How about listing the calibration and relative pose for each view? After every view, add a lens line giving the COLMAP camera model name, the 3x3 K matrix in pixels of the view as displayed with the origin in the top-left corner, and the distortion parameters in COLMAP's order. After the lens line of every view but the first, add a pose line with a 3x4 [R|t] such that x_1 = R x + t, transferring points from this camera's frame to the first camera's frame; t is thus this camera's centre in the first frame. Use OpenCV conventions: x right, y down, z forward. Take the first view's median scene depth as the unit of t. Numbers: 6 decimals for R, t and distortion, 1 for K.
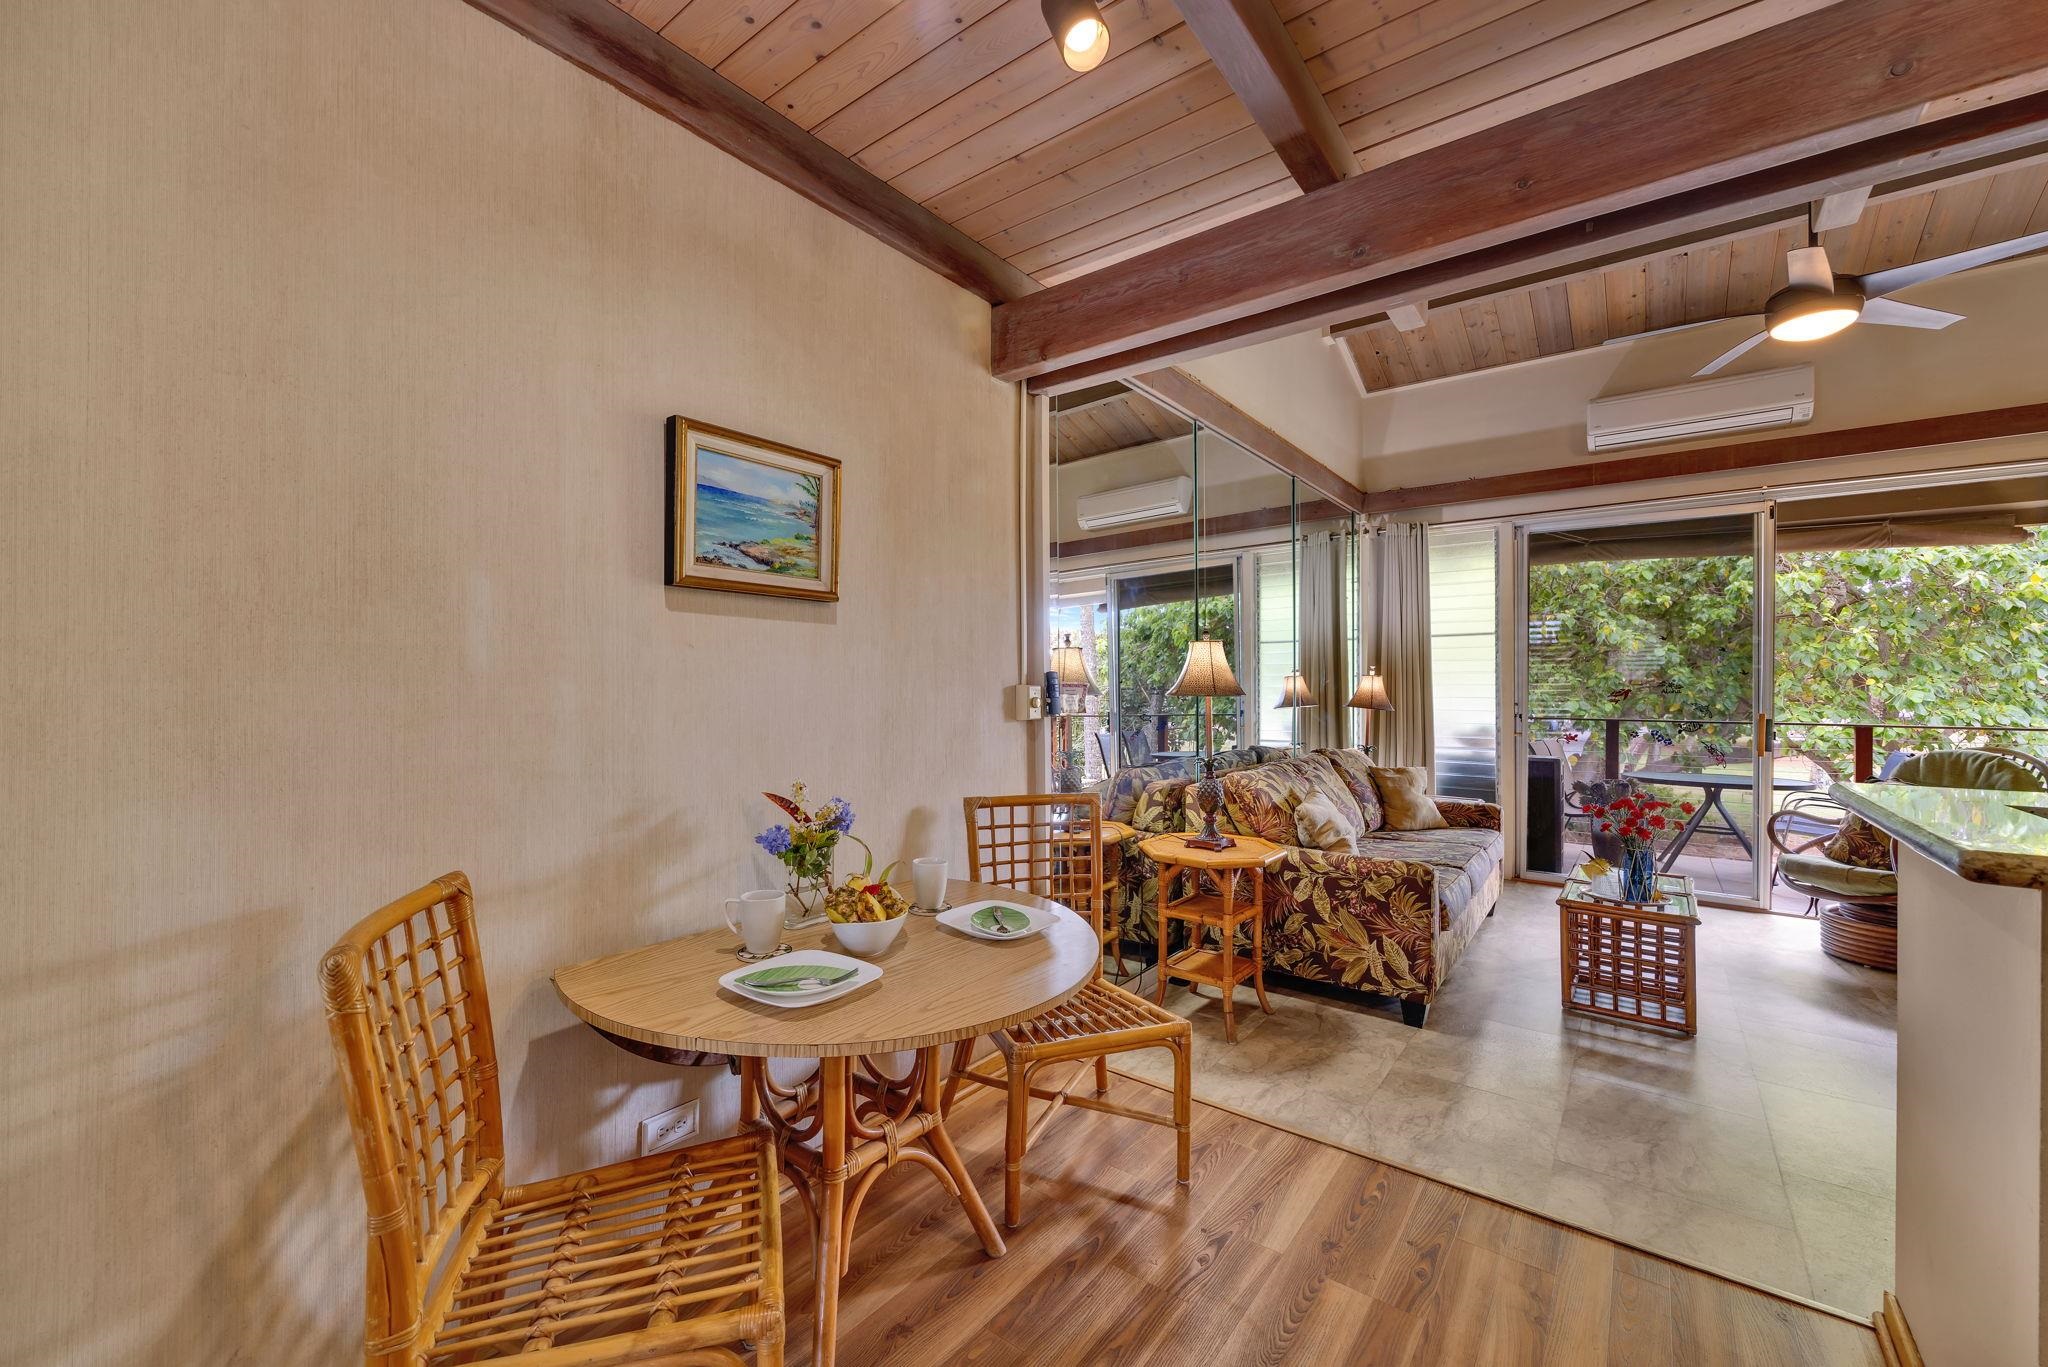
lens RADIAL K [[821.5, 0, 958.3], [0, 821.5, 676.7], [0, 0, 1]] dist [-0.000135, -0.000247]
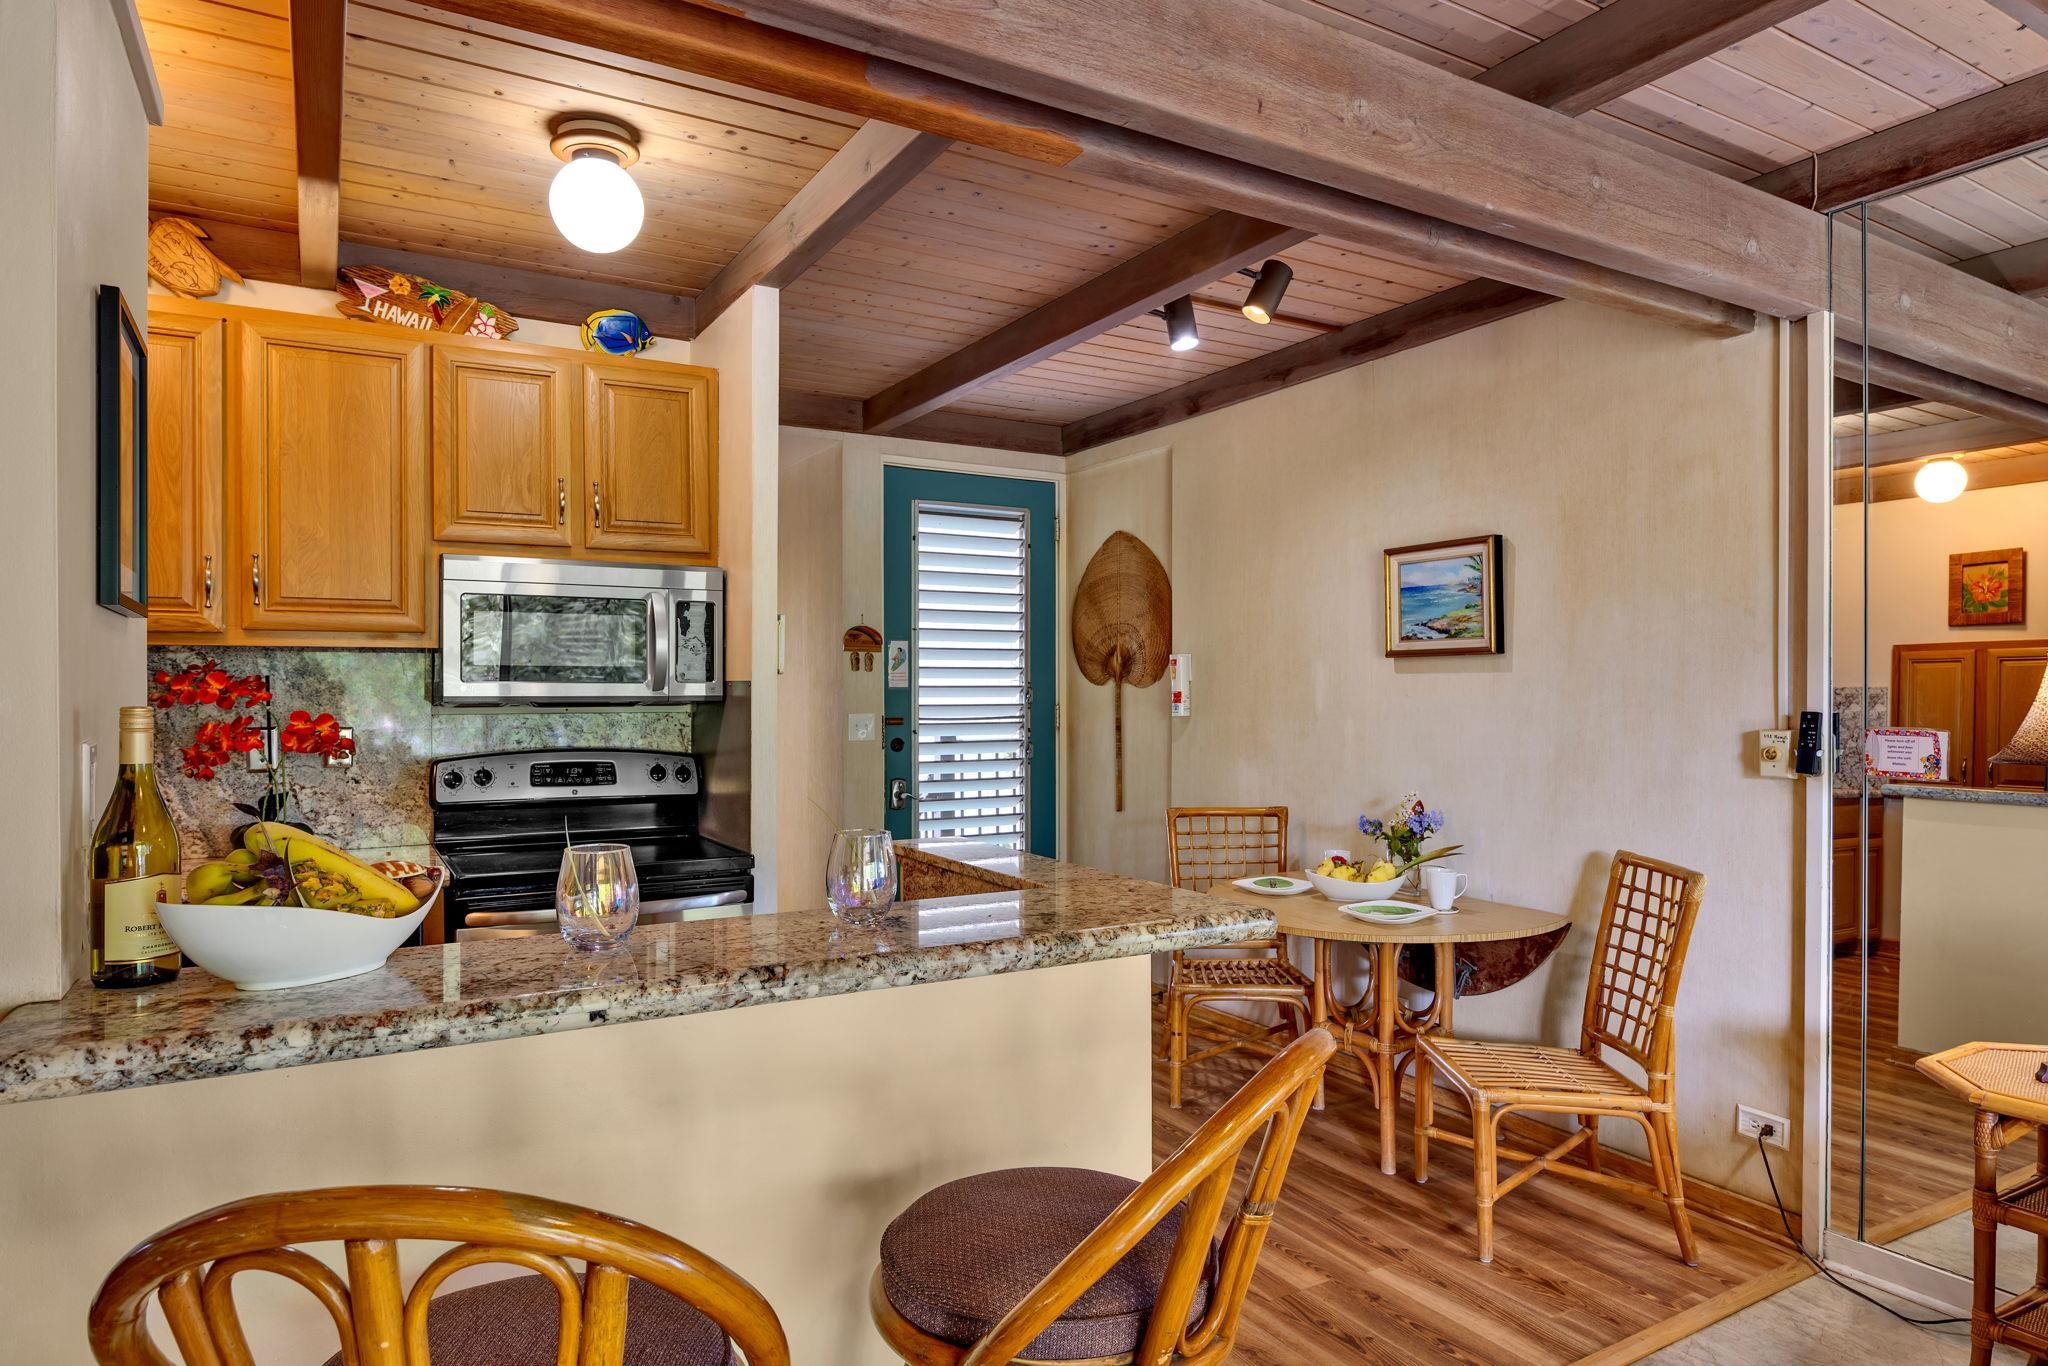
lens RADIAL K [[1172.2, 0, 1015.2], [0, 1172.2, 697.0], [0, 0, 1]] dist [-0.011980, 0.001429]
pose [[-0.351393, -0.000471, -0.936228, 0.726047], [0.014179, 0.999883, -0.005825, -0.011682], [0.936121, -0.015321, -0.351345, 0.375040]]
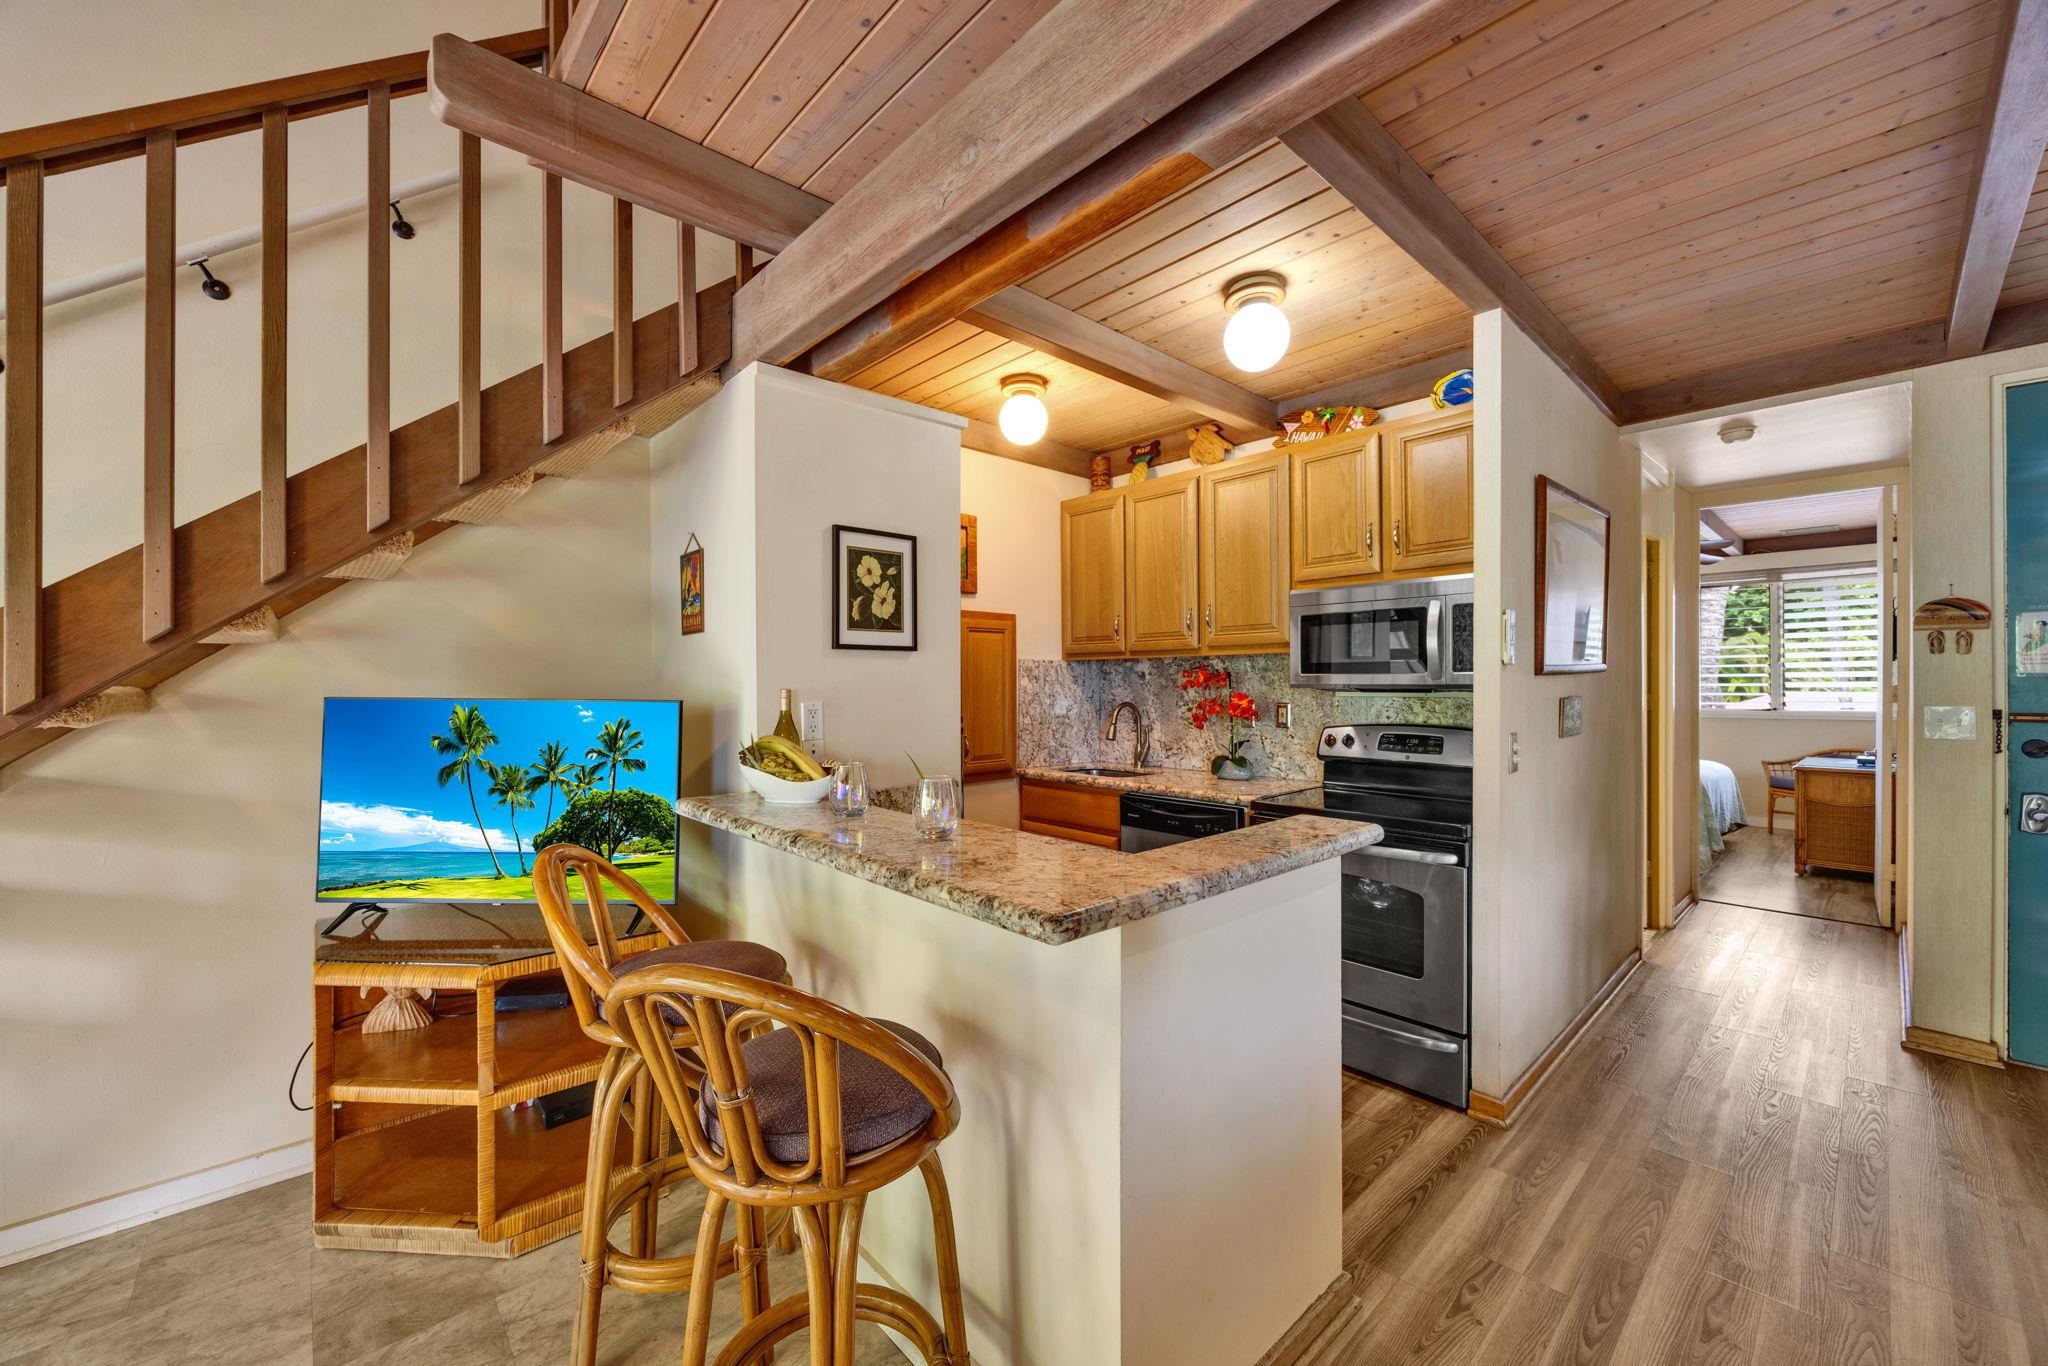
lens RADIAL K [[787.2, 0, 1052.6], [0, 787.2, 686.7], [0, 0, 1]] dist [0.004953, -0.000116]
pose [[-0.994153, -0.001490, 0.107966, 0.355469], [-0.002120, 0.999981, -0.005721, -0.014242], [-0.107955, -0.005916, -0.994138, 0.534726]]
